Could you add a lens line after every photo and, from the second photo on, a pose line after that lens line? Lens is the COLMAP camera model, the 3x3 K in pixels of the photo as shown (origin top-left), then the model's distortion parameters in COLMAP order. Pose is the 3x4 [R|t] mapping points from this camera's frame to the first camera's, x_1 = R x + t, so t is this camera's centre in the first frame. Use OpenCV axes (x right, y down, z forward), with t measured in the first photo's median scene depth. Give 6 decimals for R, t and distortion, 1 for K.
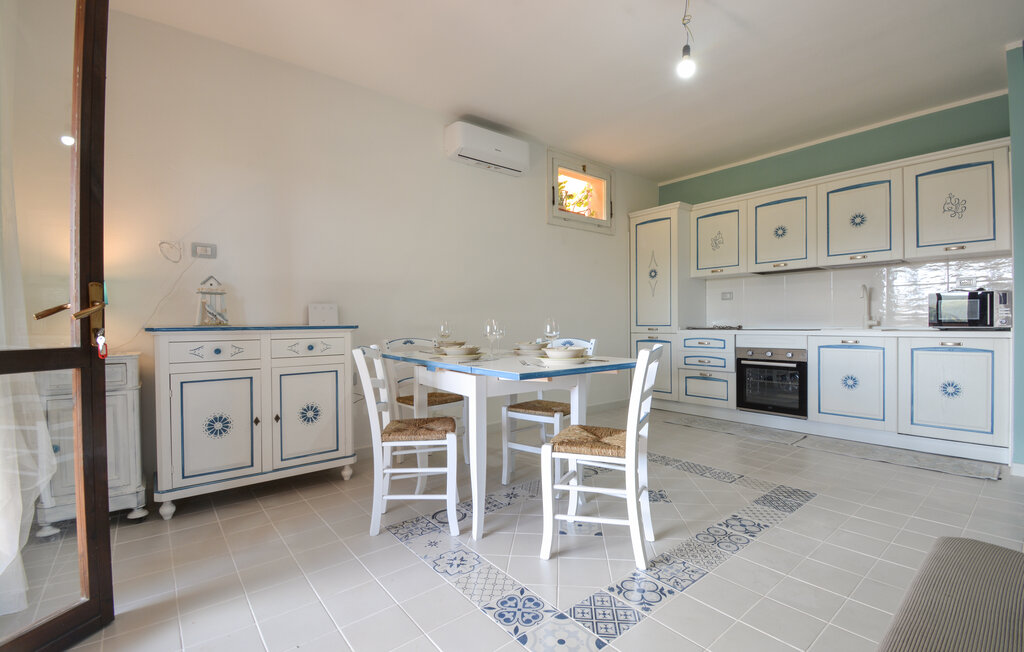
lens RADIAL K [[452.4, 0, 519.7], [0, 452.4, 324.9], [0, 0, 1]] dist [0.028349, -0.035838]
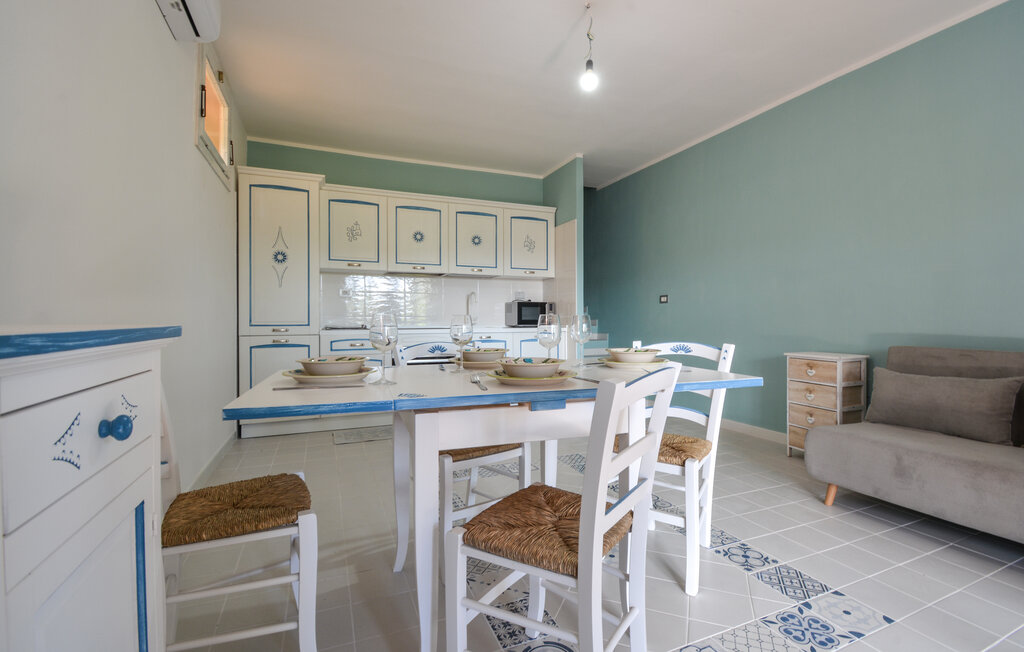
lens RADIAL K [[452.4, 0, 519.7], [0, 452.4, 324.9], [0, 0, 1]] dist [0.028349, -0.035838]
pose [[0.280512, -0.003194, 0.959845, -0.489233], [0.004128, 0.999989, 0.002121, 0.000877], [-0.959842, 0.003367, 0.280522, 0.609511]]
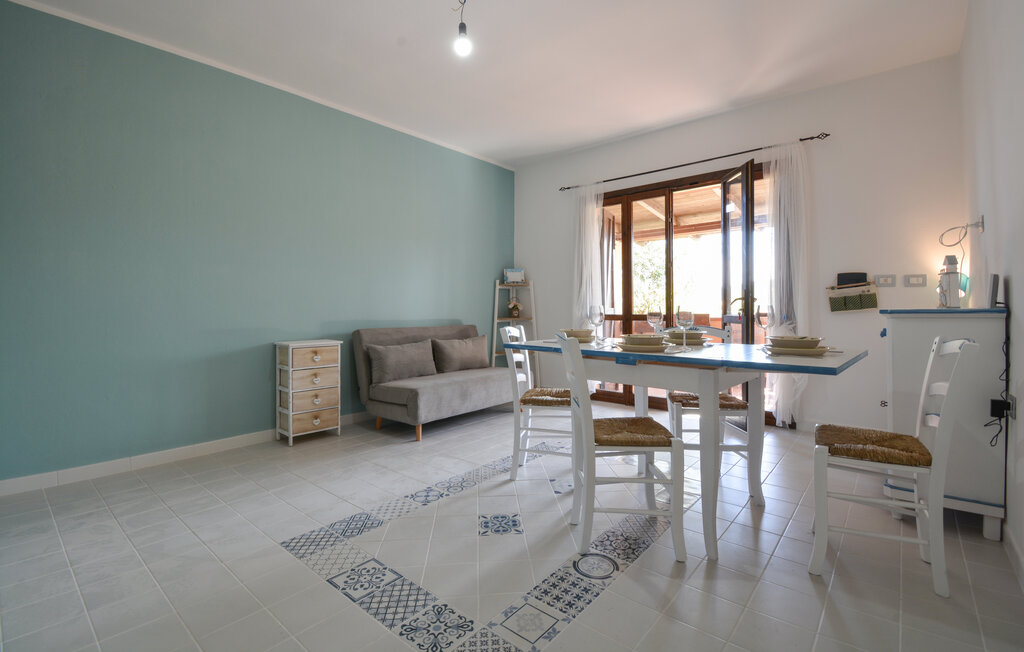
lens RADIAL K [[449.5, 0, 514.8], [0, 449.5, 308.4], [0, 0, 1]] dist [0.000870, -0.000190]
pose [[-0.984752, 0.014666, -0.173345, 0.303614], [0.013377, 0.999873, 0.008607, -0.013039], [0.173449, 0.006157, -0.984824, 1.379491]]
